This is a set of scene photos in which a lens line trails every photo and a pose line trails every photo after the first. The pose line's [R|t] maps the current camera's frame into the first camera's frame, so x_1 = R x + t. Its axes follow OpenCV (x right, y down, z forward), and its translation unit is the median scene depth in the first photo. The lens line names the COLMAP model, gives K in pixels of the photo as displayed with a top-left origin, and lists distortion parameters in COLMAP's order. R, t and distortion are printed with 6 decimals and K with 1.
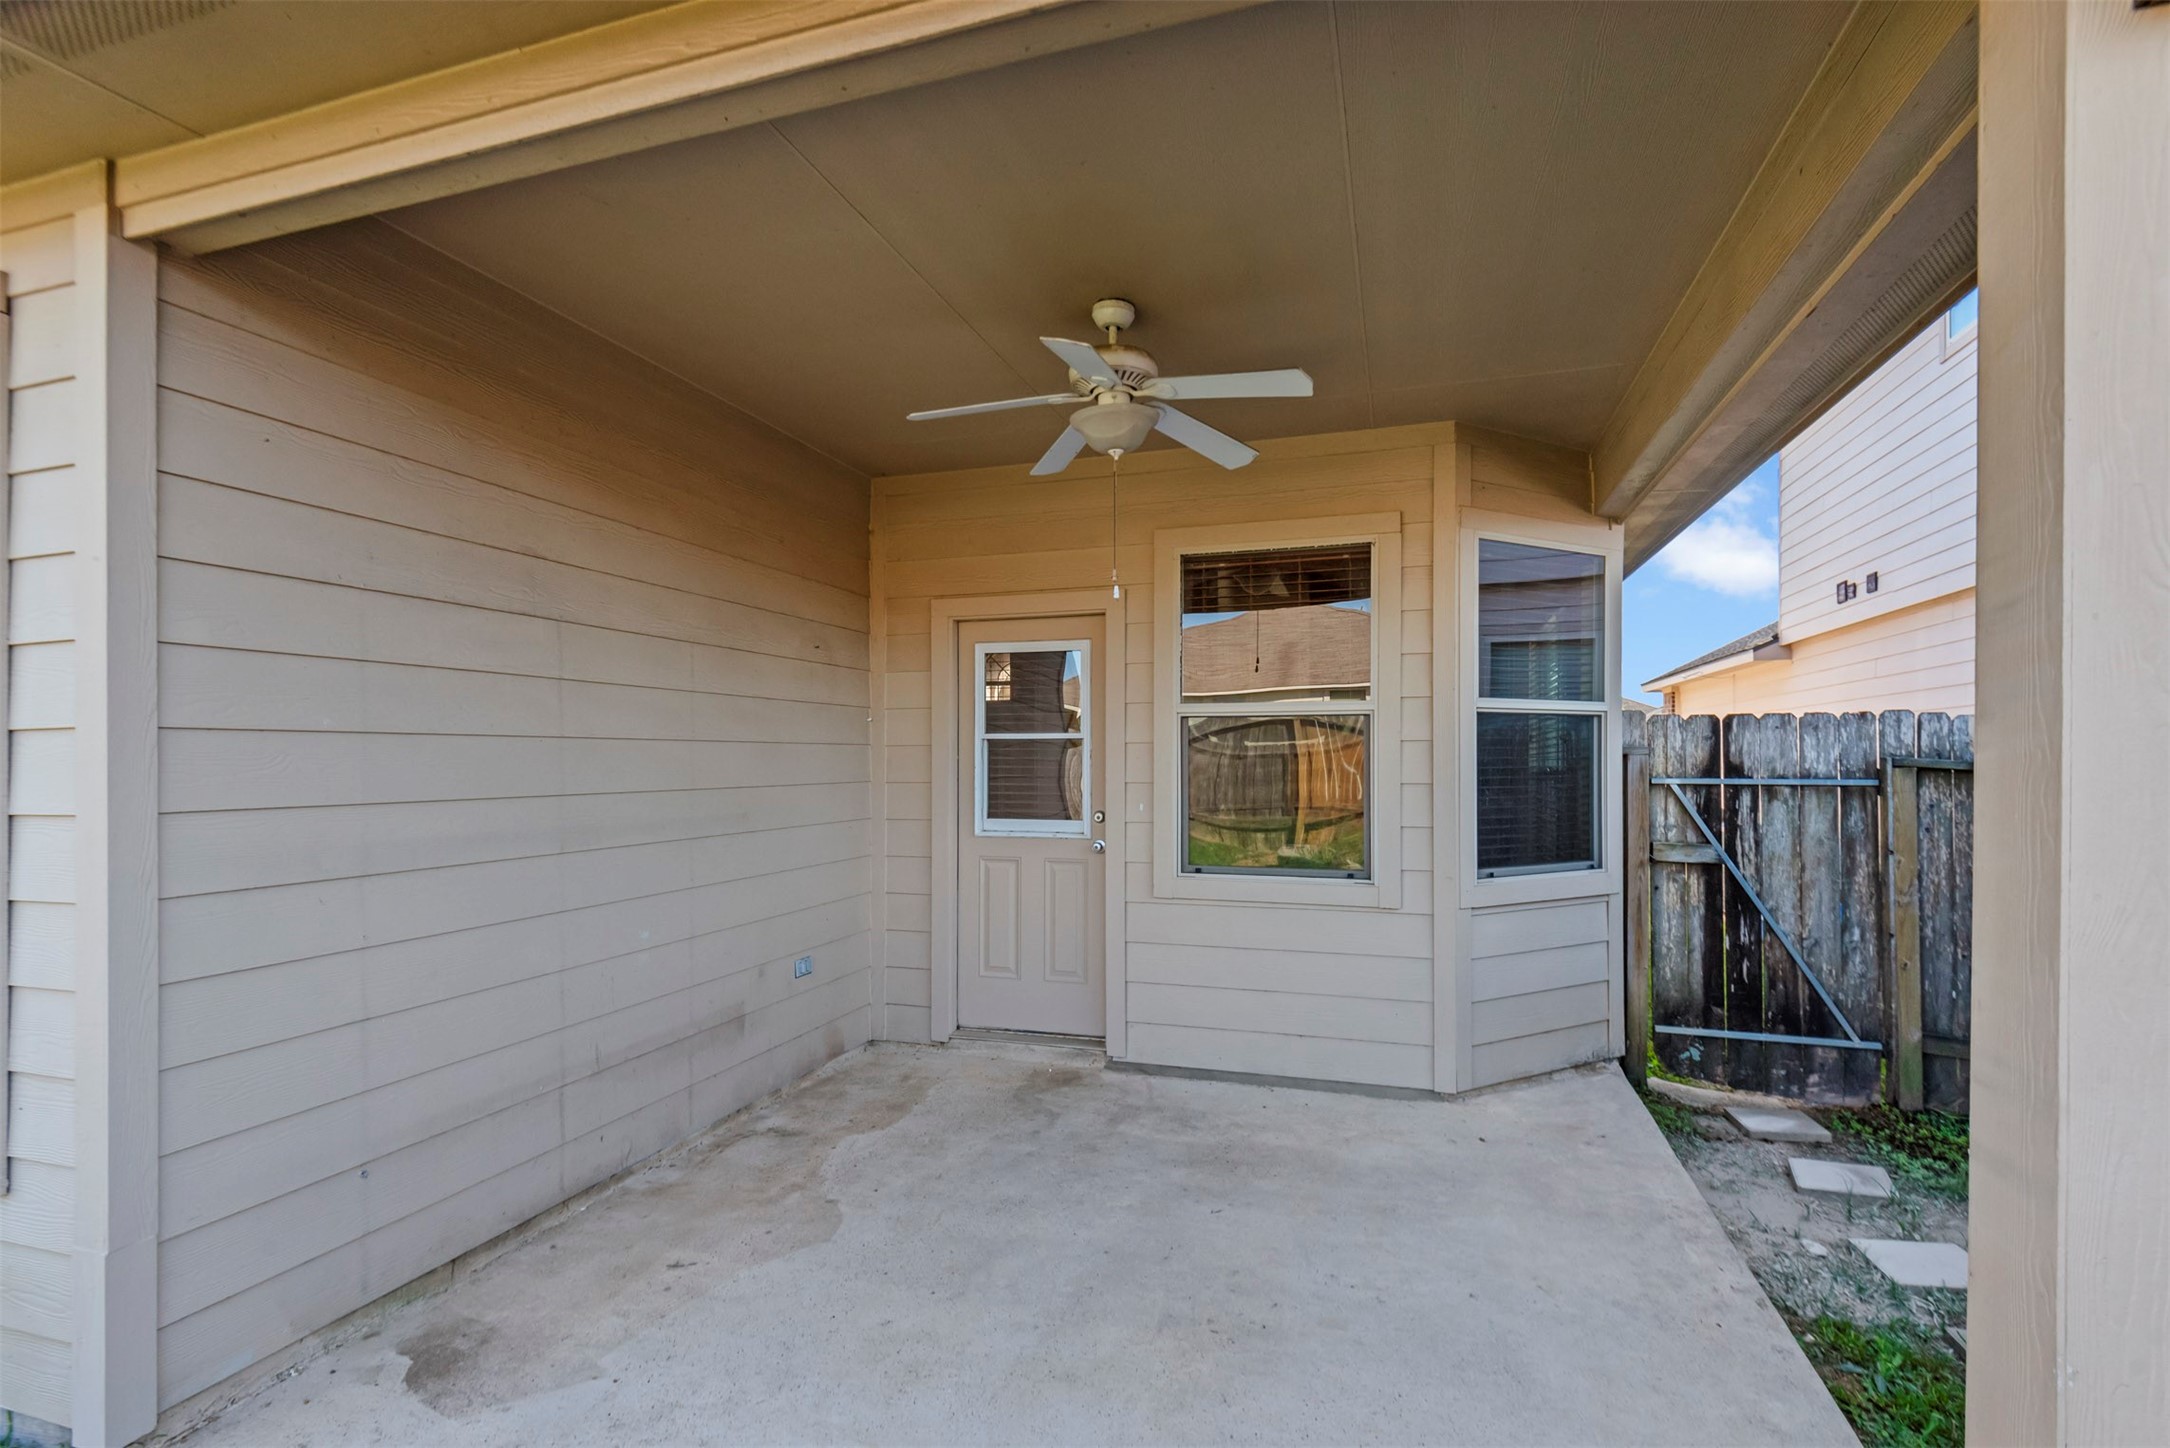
lens RADIAL K [[984.6, 0, 1098.1], [0, 984.6, 733.9], [0, 0, 1]] dist [0.026471, -0.017995]
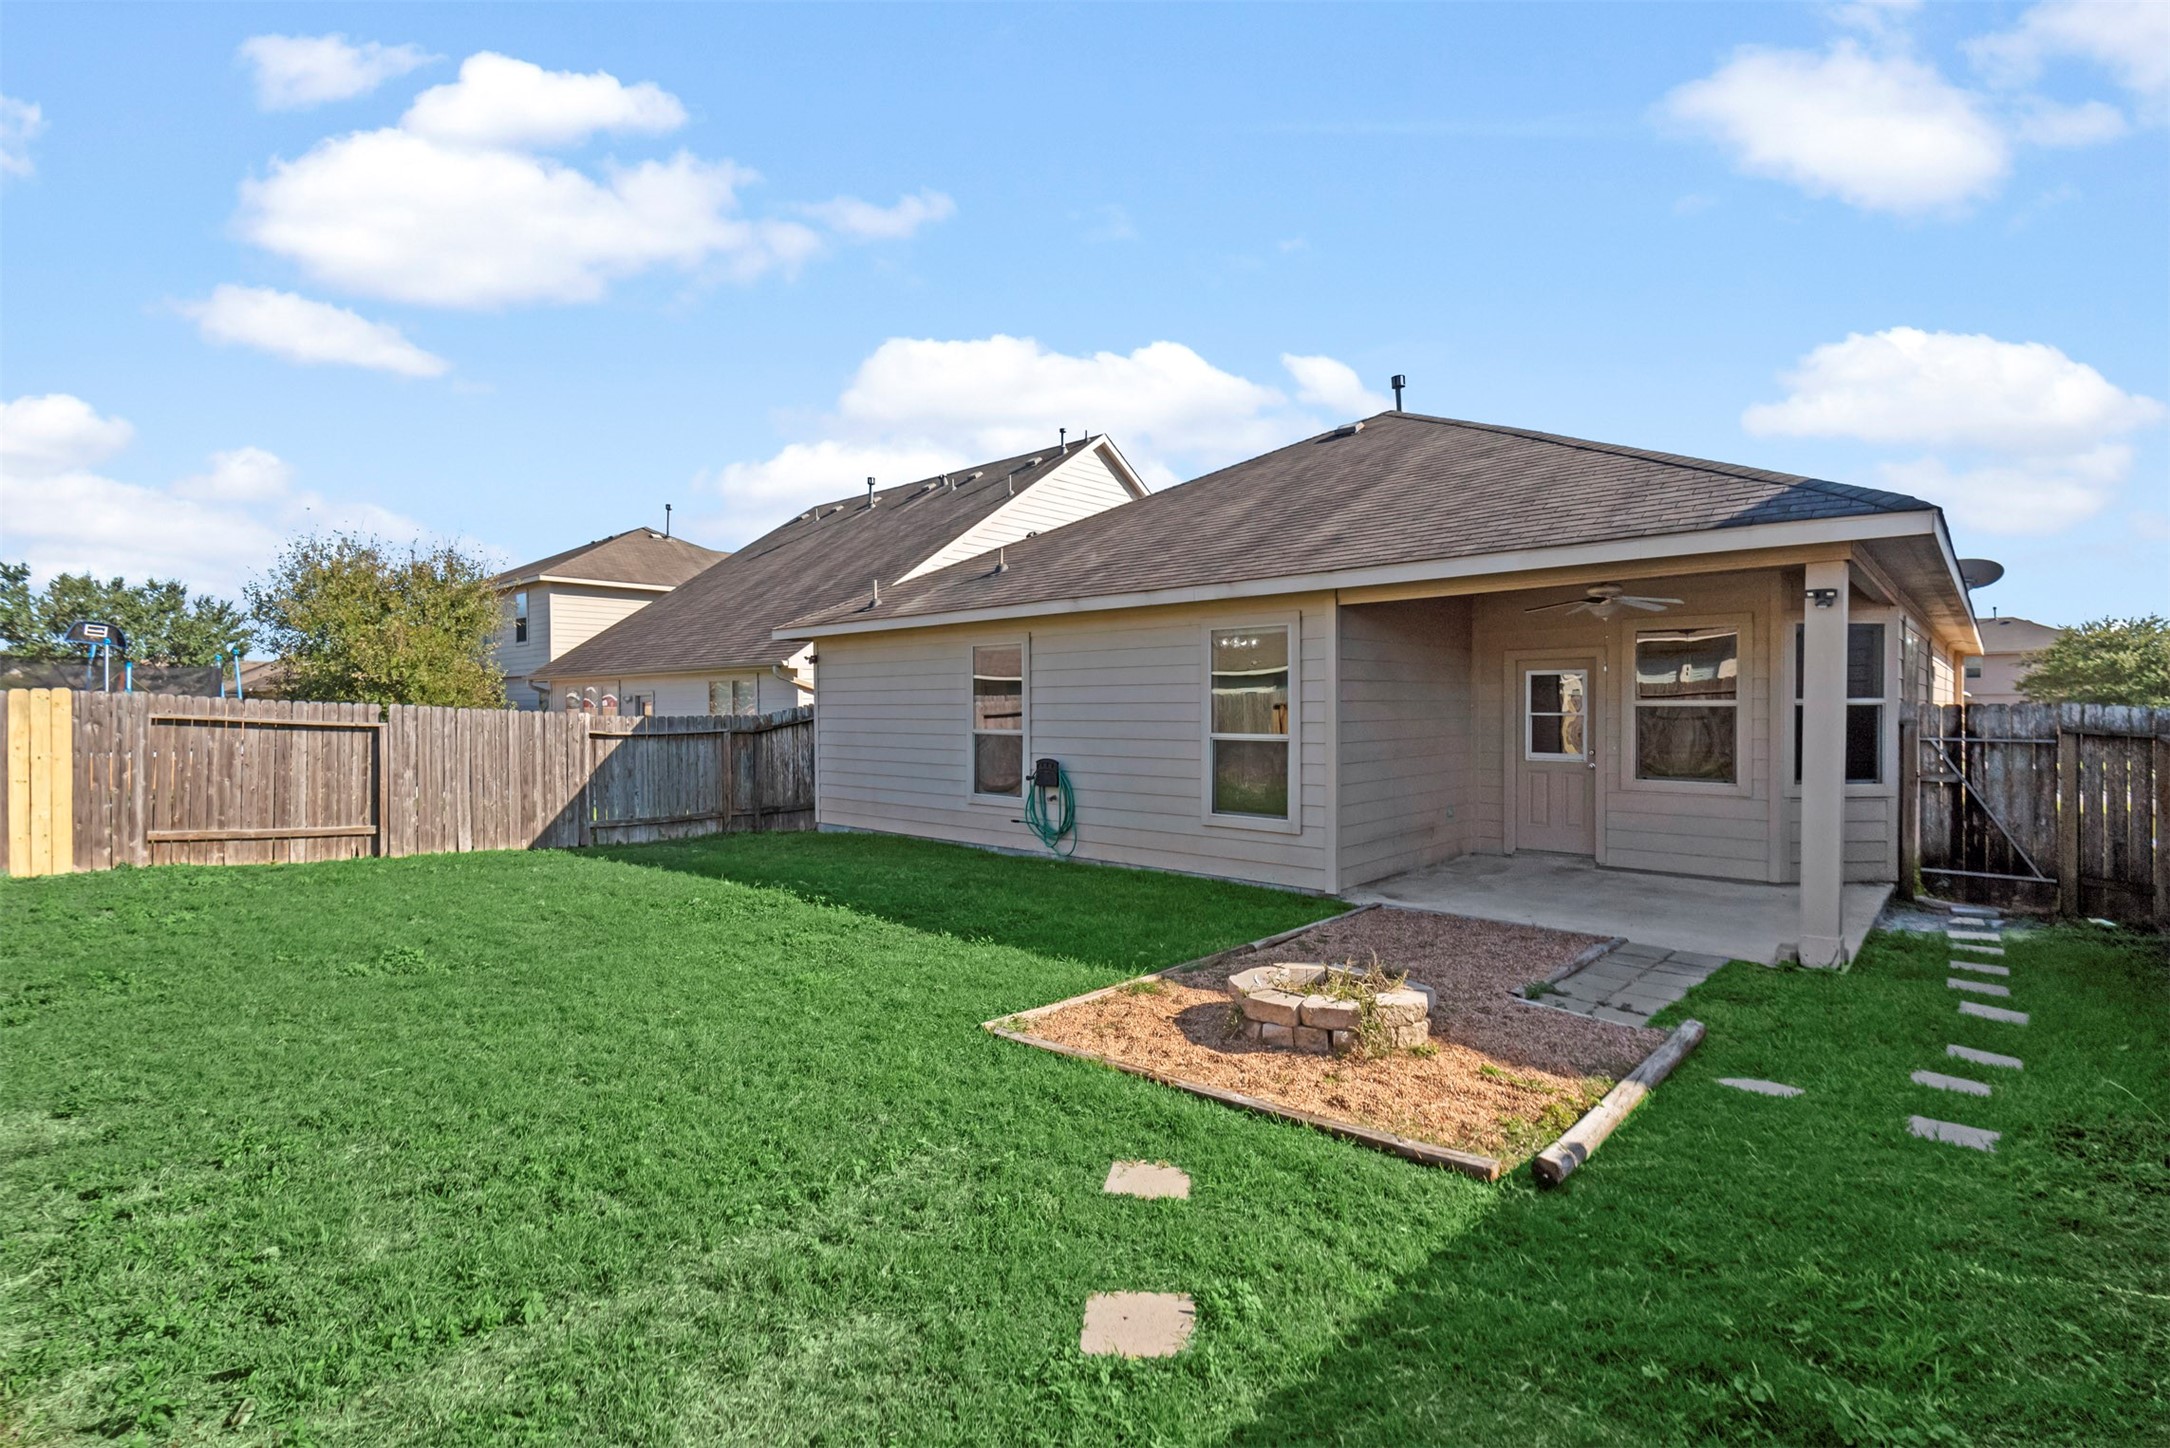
lens RADIAL K [[984.6, 0, 1098.1], [0, 984.6, 733.9], [0, 0, 1]] dist [0.026471, -0.017995]
pose [[0.909092, 0.010134, -0.416472, -0.080876], [0.009914, 0.998895, 0.045946, -0.067020], [0.416477, -0.045898, 0.907987, -1.416993]]
